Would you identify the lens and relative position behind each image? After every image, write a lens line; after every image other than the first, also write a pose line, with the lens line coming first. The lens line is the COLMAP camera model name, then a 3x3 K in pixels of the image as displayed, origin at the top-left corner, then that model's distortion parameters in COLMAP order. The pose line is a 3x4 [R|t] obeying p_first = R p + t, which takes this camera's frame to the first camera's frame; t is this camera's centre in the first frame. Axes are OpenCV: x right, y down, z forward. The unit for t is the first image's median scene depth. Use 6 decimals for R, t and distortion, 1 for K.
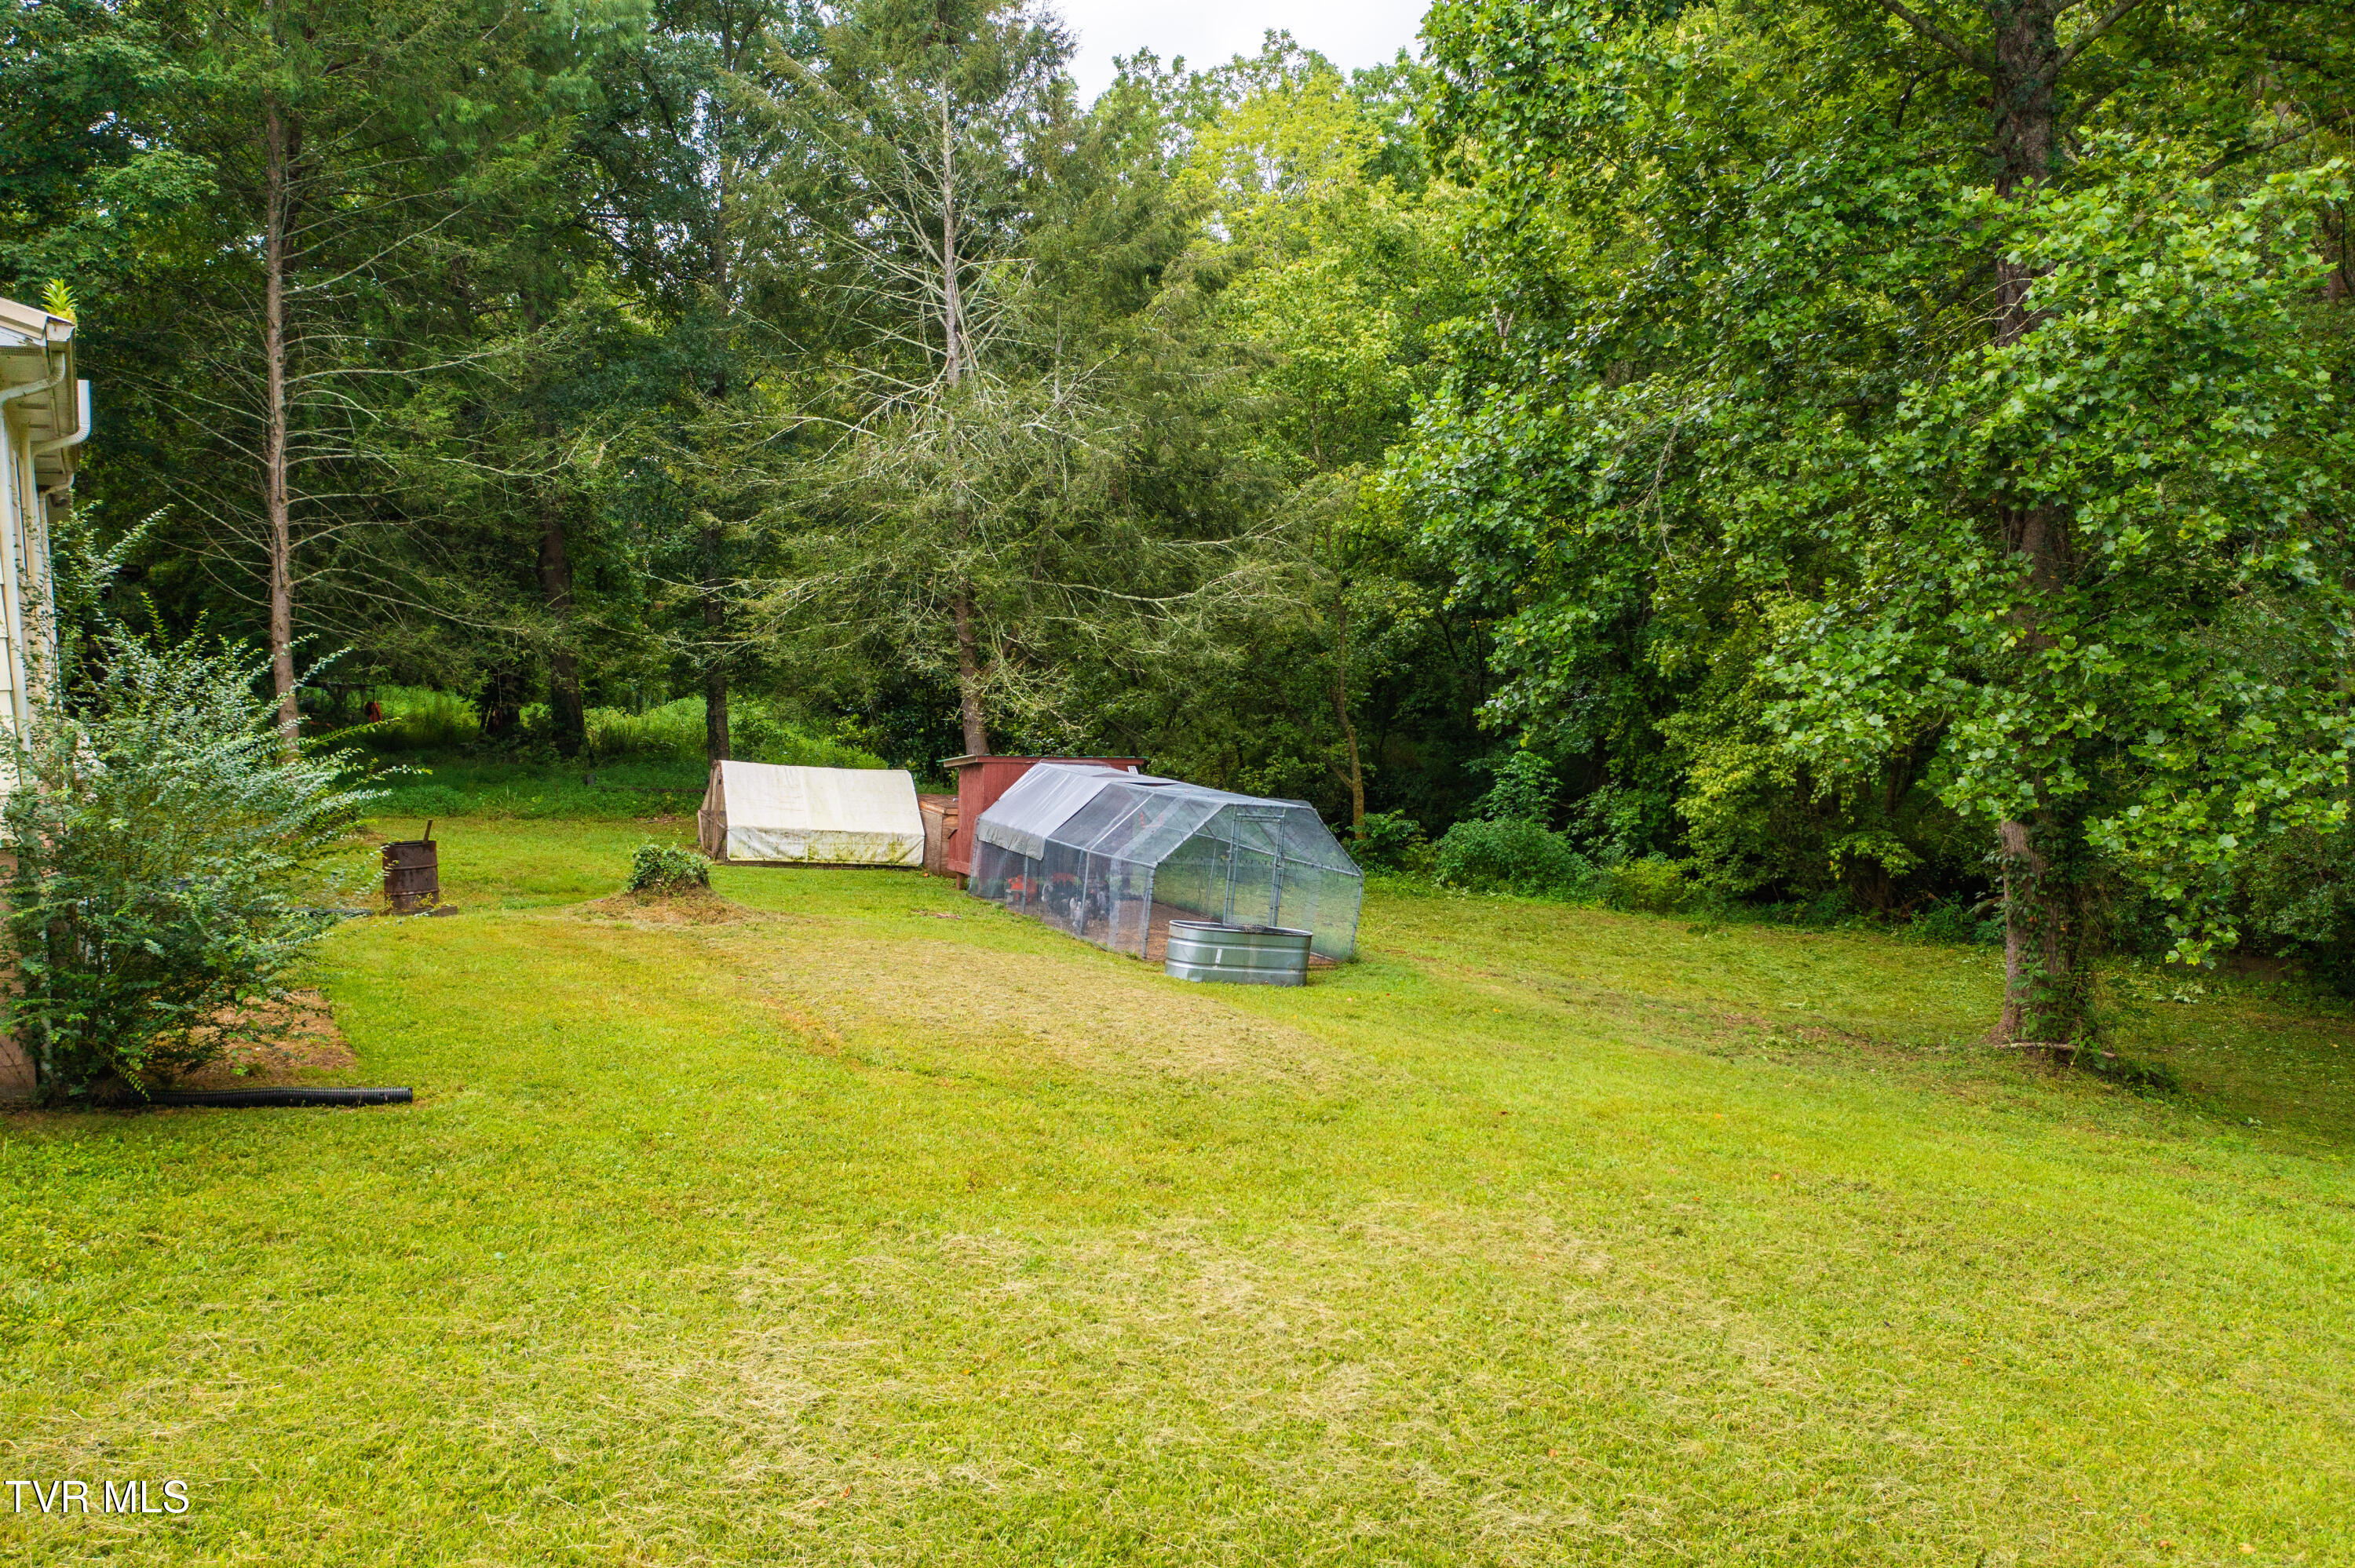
lens RADIAL K [[1866.4, 0, 1179.9], [0, 1866.4, 783.0], [0, 0, 1]] dist [-0.002512, 0.017011]
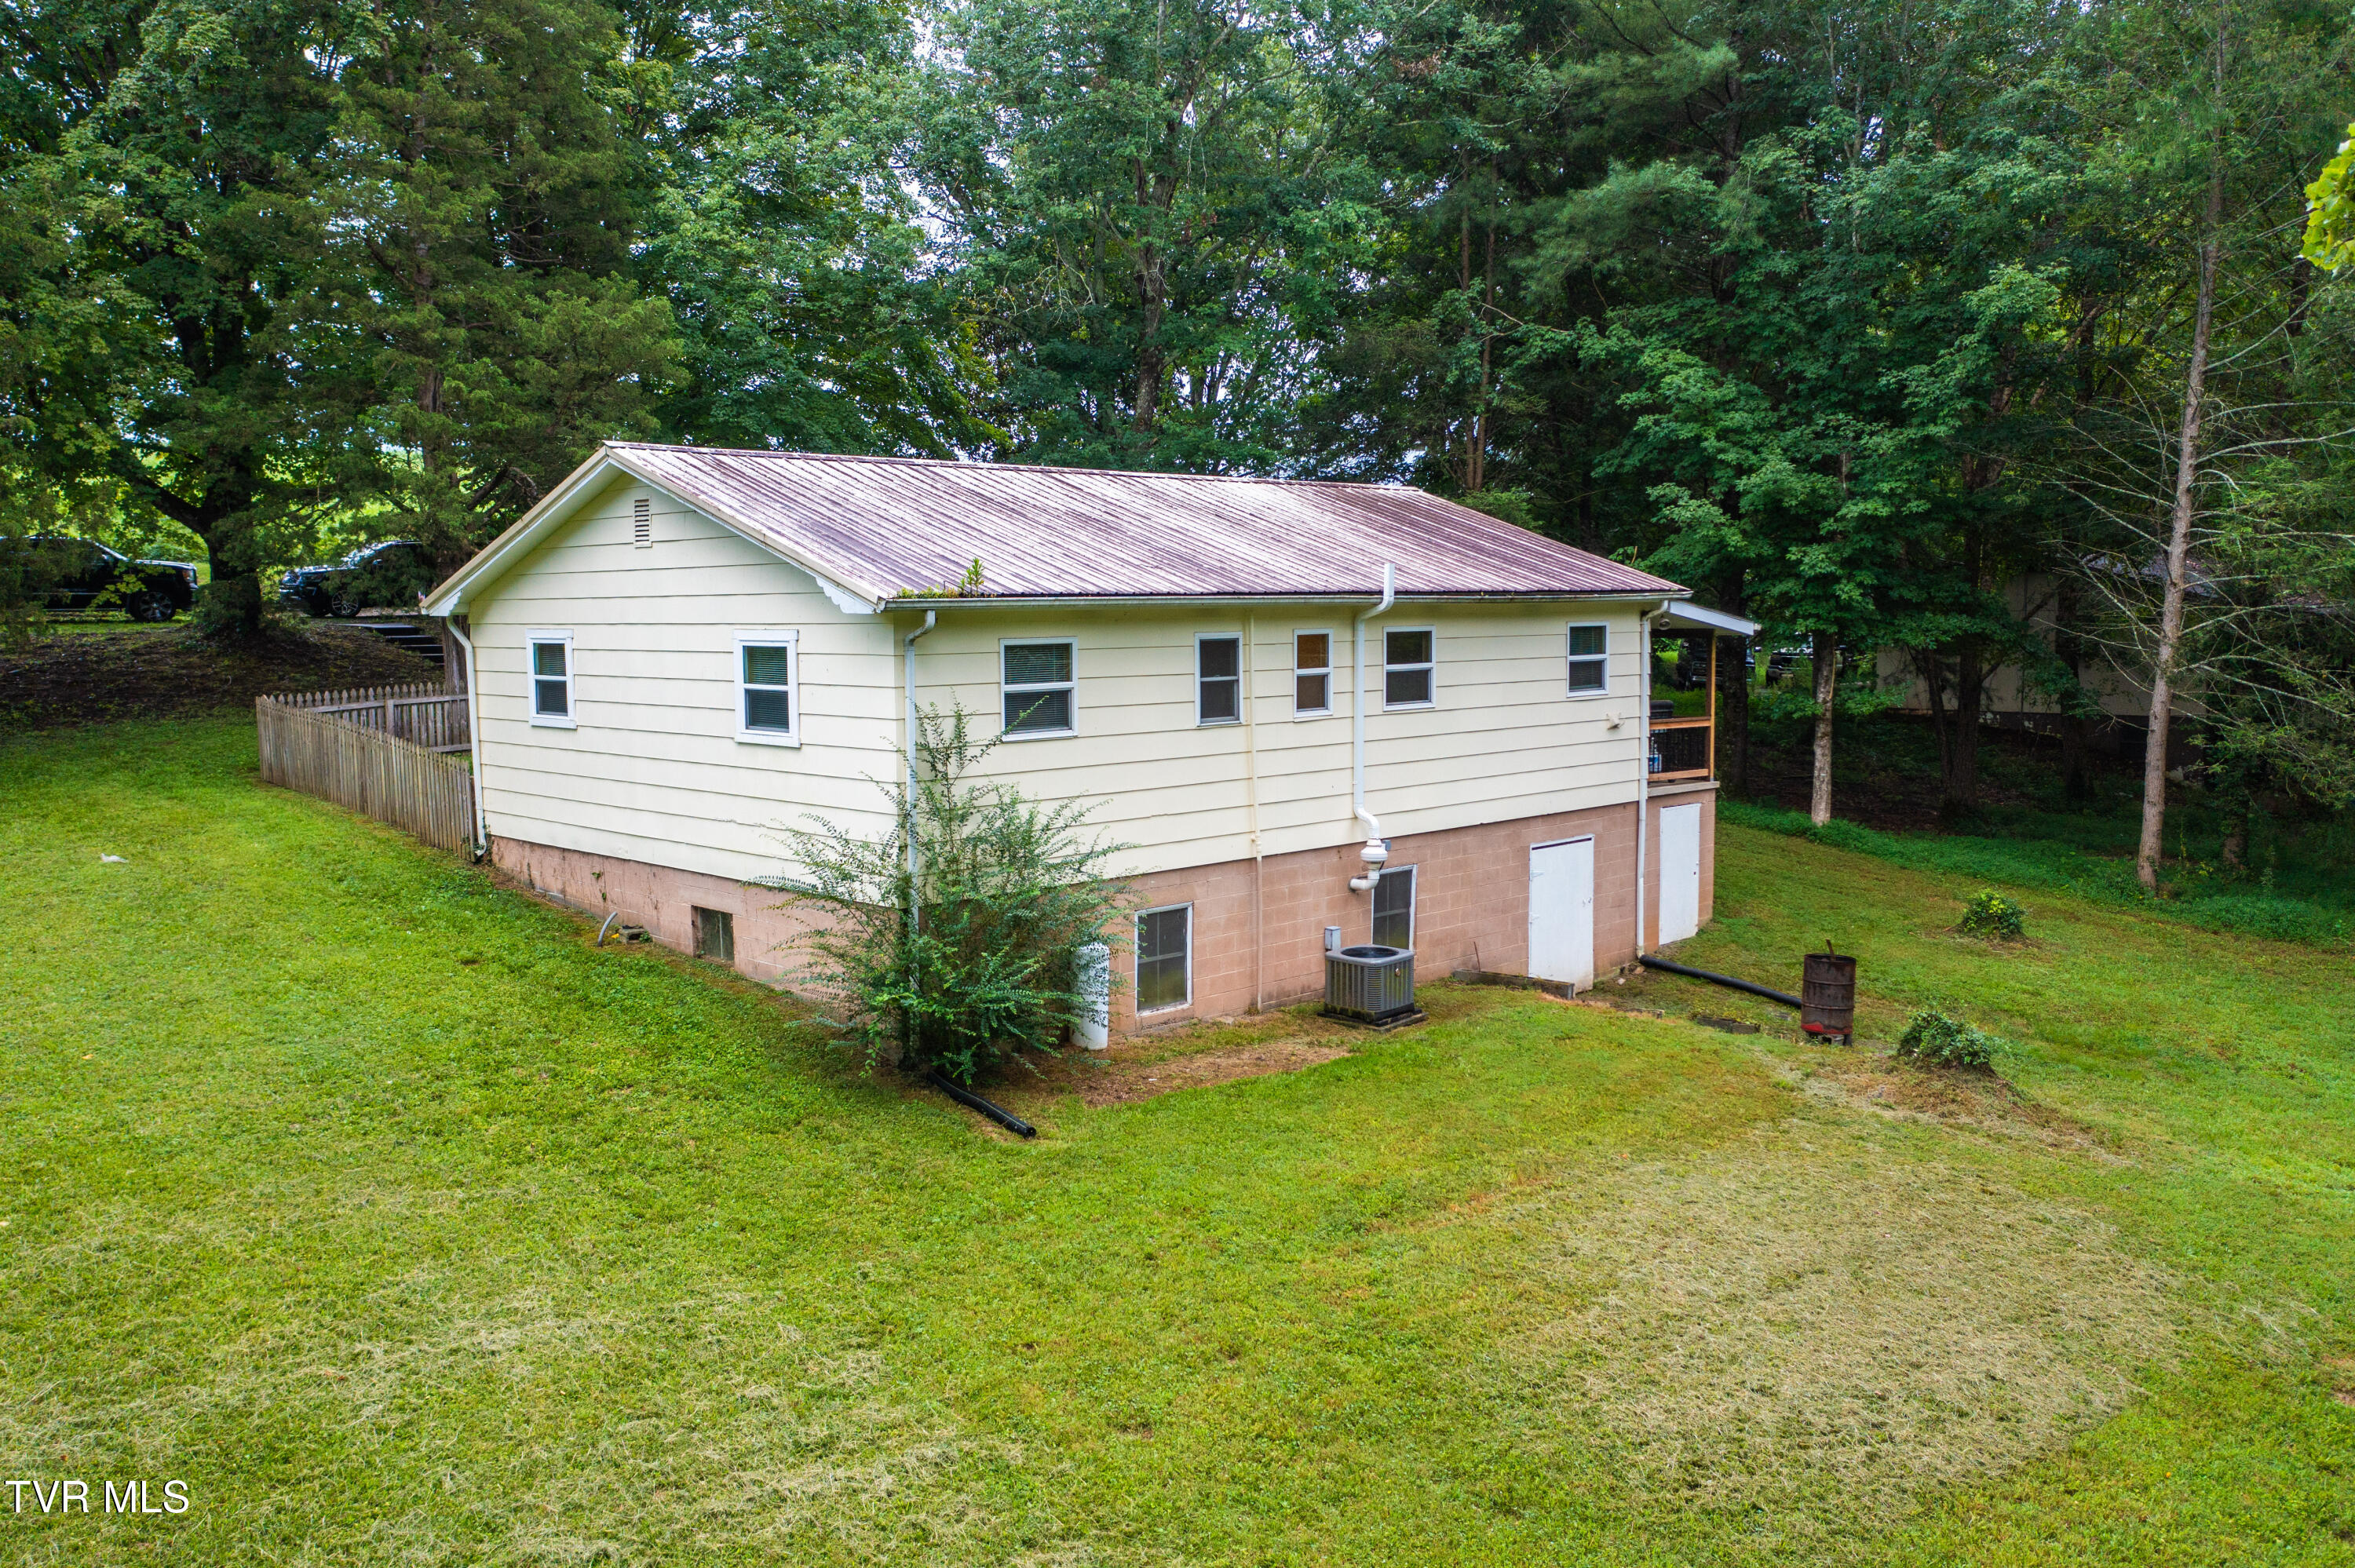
lens RADIAL K [[1866.4, 0, 1185.4], [0, 1866.4, 790.0], [0, 0, 1]] dist [-0.002512, 0.017011]
pose [[0.249159, 0.111287, -0.962047, 0.368303], [-0.102259, 0.990846, 0.088134, -0.087640], [0.963049, 0.076418, 0.258258, 0.294583]]
